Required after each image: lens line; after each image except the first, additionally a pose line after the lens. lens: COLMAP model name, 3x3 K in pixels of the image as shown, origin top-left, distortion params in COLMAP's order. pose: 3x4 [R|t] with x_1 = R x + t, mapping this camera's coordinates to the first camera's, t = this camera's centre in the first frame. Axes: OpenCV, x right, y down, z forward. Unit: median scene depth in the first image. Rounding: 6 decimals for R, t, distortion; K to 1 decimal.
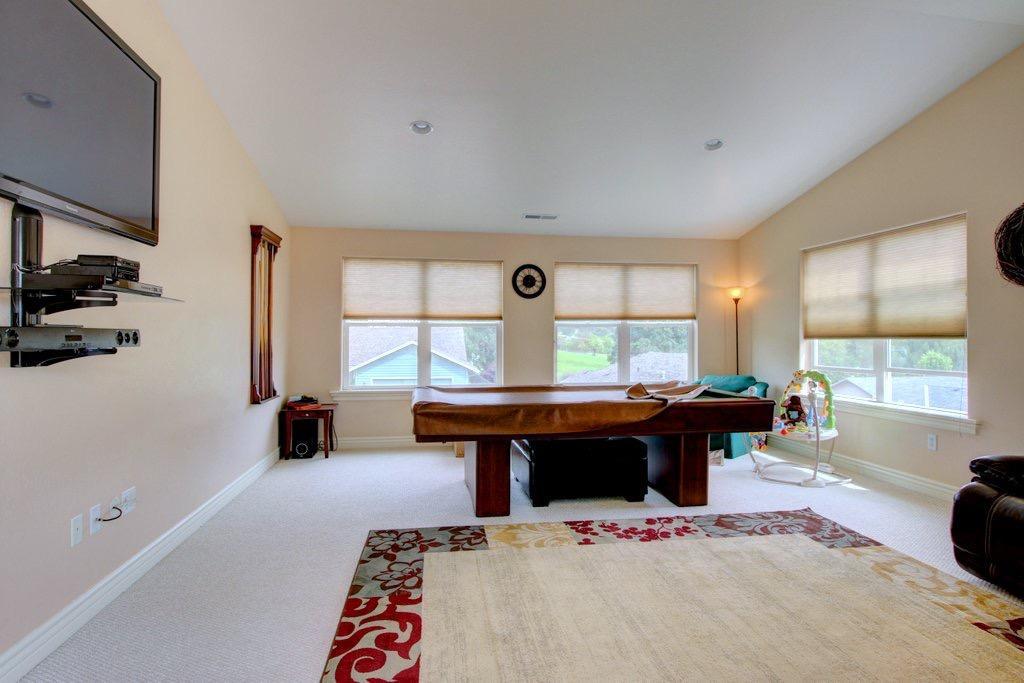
lens RADIAL K [[552.3, 0, 514.1], [0, 552.3, 337.3], [0, 0, 1]] dist [0.001403, -0.012129]
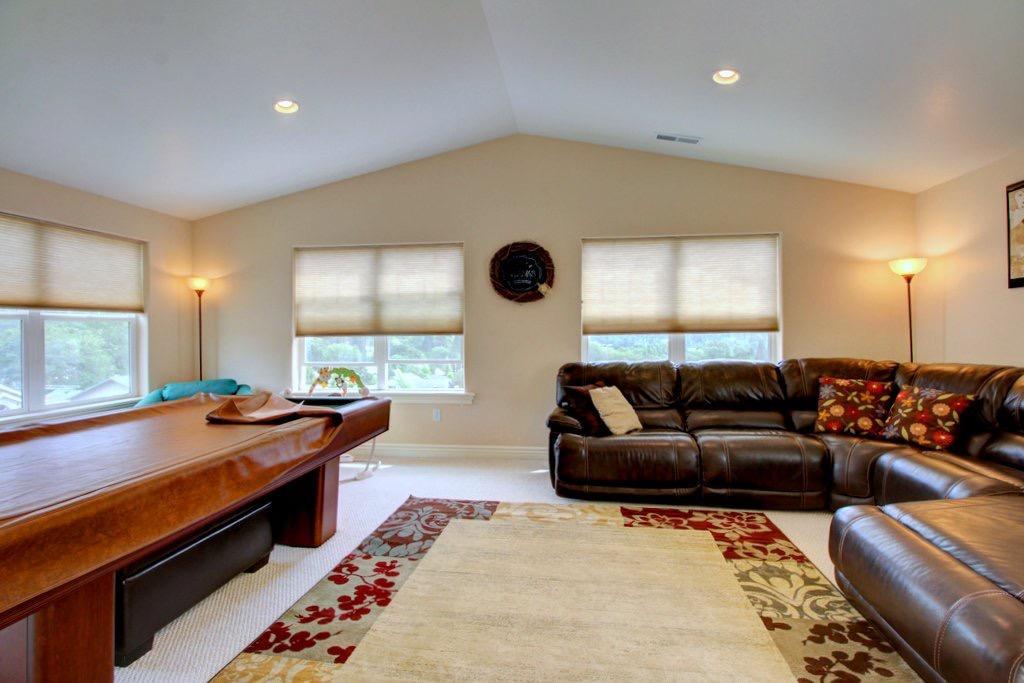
lens RADIAL K [[479.0, 0, 517.1], [0, 479.0, 335.0], [0, 0, 1]] dist [0.001437, -0.015147]
pose [[0.281022, -0.002529, 0.959698, -0.308801], [0.006291, 0.999980, 0.000793, 0.002846], [-0.959681, 0.005814, 0.281032, 0.585105]]
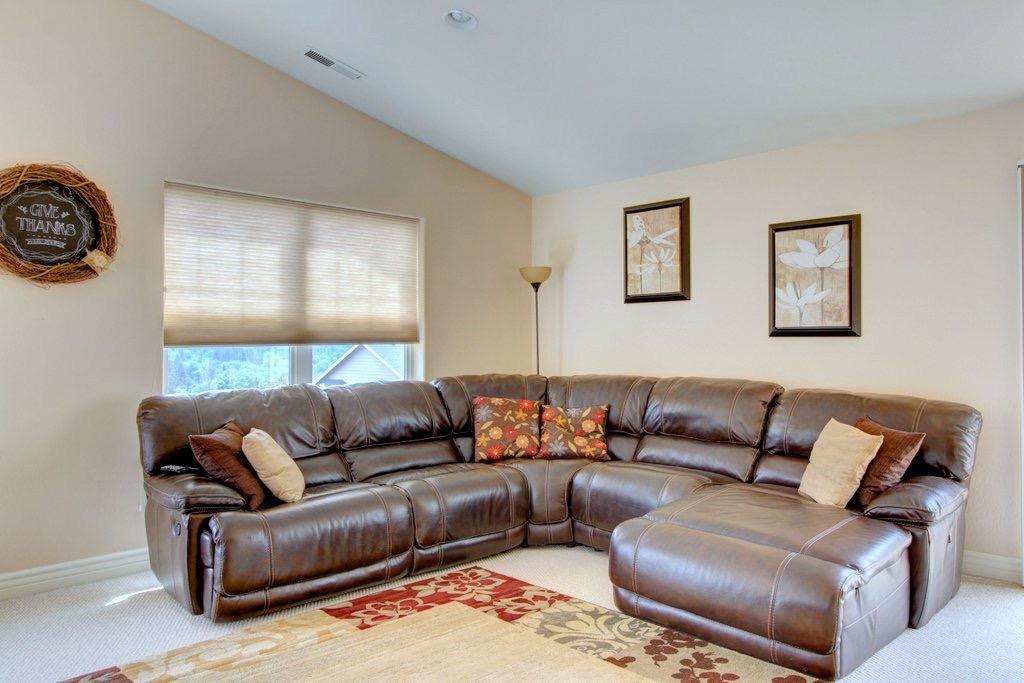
lens RADIAL K [[744.7, 0, 514.3], [0, 744.7, 331.5], [0, 0, 1]] dist [0.004234, -0.000046]
pose [[-0.588468, 0.013089, 0.808414, -0.277939], [0.002435, 0.999893, -0.014416, -0.000603], [-0.808517, -0.006515, -0.588437, 1.013284]]
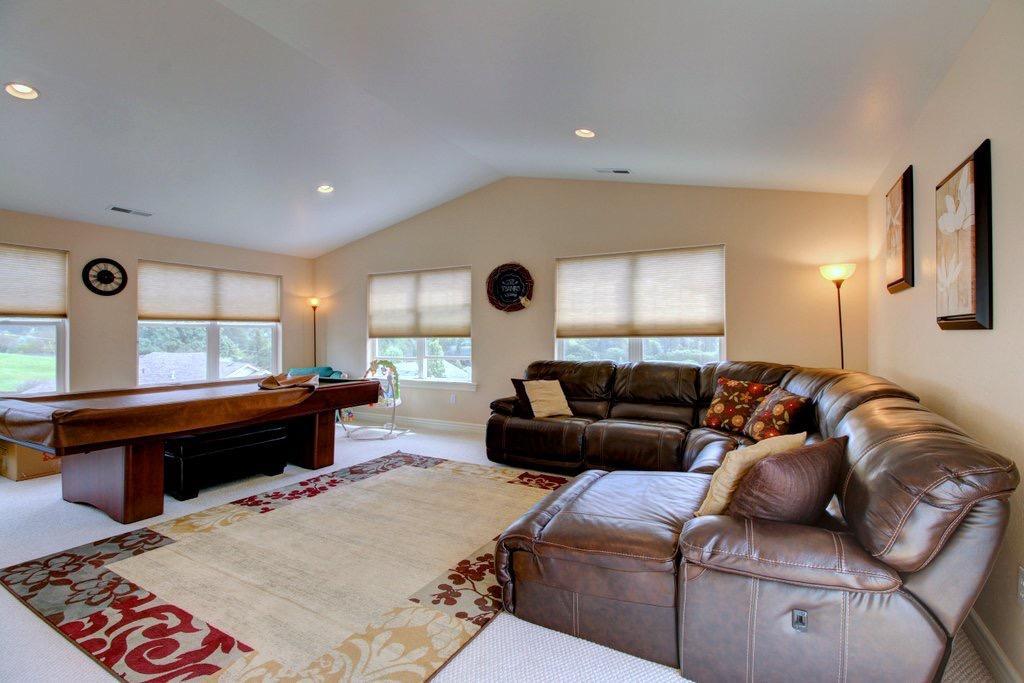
lens RADIAL K [[472.7, 0, 517.0], [0, 472.7, 334.4], [0, 0, 1]] dist [0.002600, -0.014600]
pose [[0.608237, 0.002145, 0.793752, -0.314490], [0.001943, 0.999989, -0.004191, -0.001170], [-0.793753, 0.004091, 0.608227, -0.042243]]
